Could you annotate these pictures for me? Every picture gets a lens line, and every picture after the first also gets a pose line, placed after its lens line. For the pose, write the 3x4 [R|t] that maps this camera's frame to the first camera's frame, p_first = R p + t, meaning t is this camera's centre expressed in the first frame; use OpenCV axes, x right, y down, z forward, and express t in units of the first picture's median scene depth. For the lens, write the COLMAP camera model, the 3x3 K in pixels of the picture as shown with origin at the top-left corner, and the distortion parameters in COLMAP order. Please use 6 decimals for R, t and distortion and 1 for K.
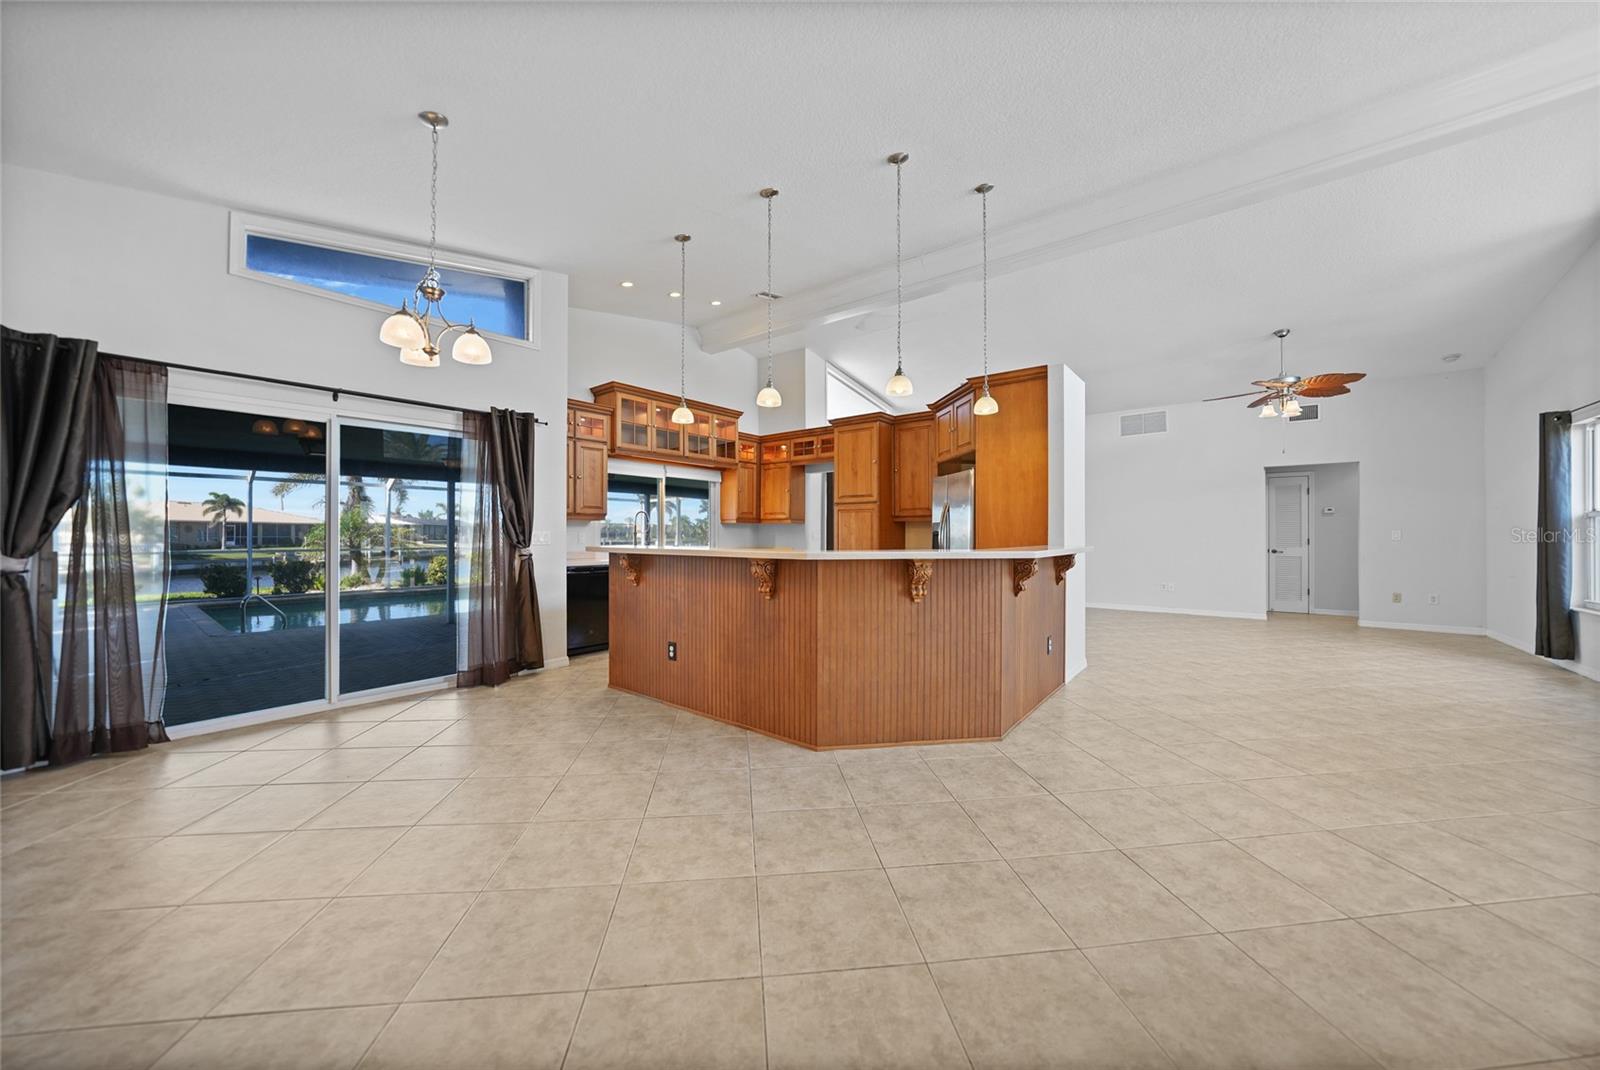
lens RADIAL K [[553.8, 0, 800.6], [0, 553.8, 535.9], [0, 0, 1]] dist [0.000319, -0.000009]
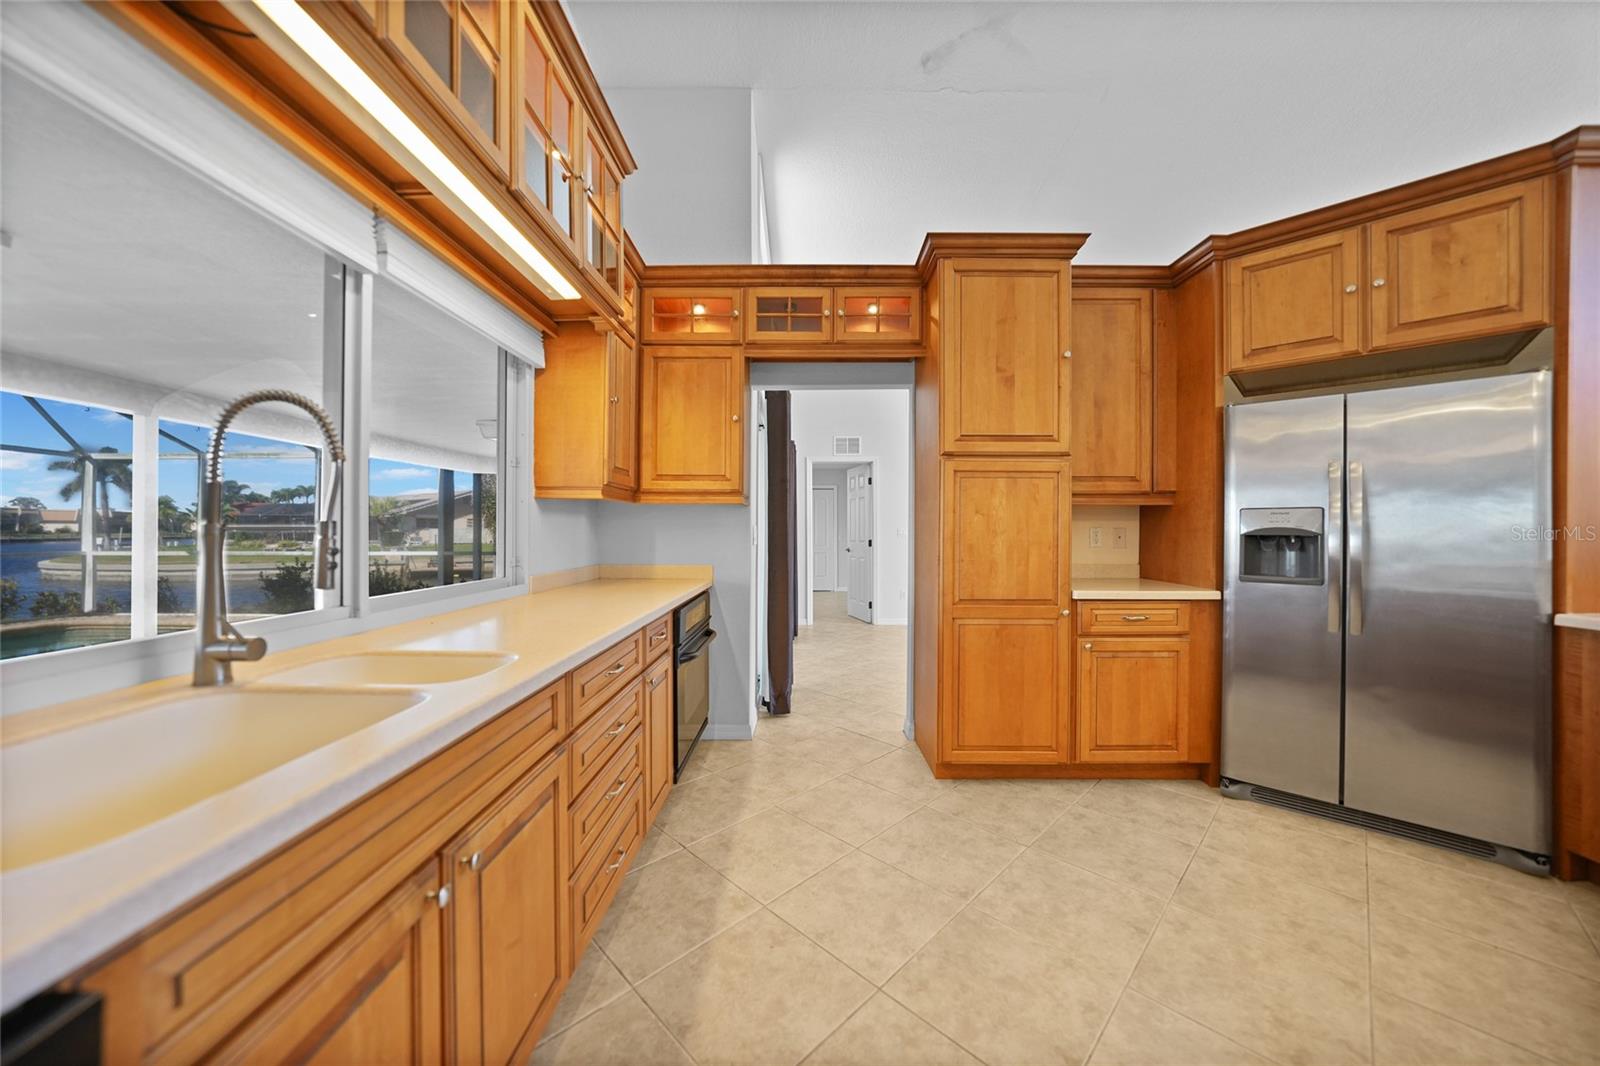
lens RADIAL K [[553.8, 0, 804.3], [0, 553.8, 535.6], [0, 0, 1]] dist [0.000319, -0.000009]
pose [[0.777518, 0.001365, 0.628859, -0.260401], [-0.002544, 0.999996, 0.000975, -0.001234], [-0.628856, -0.002358, 0.777518, 0.768366]]
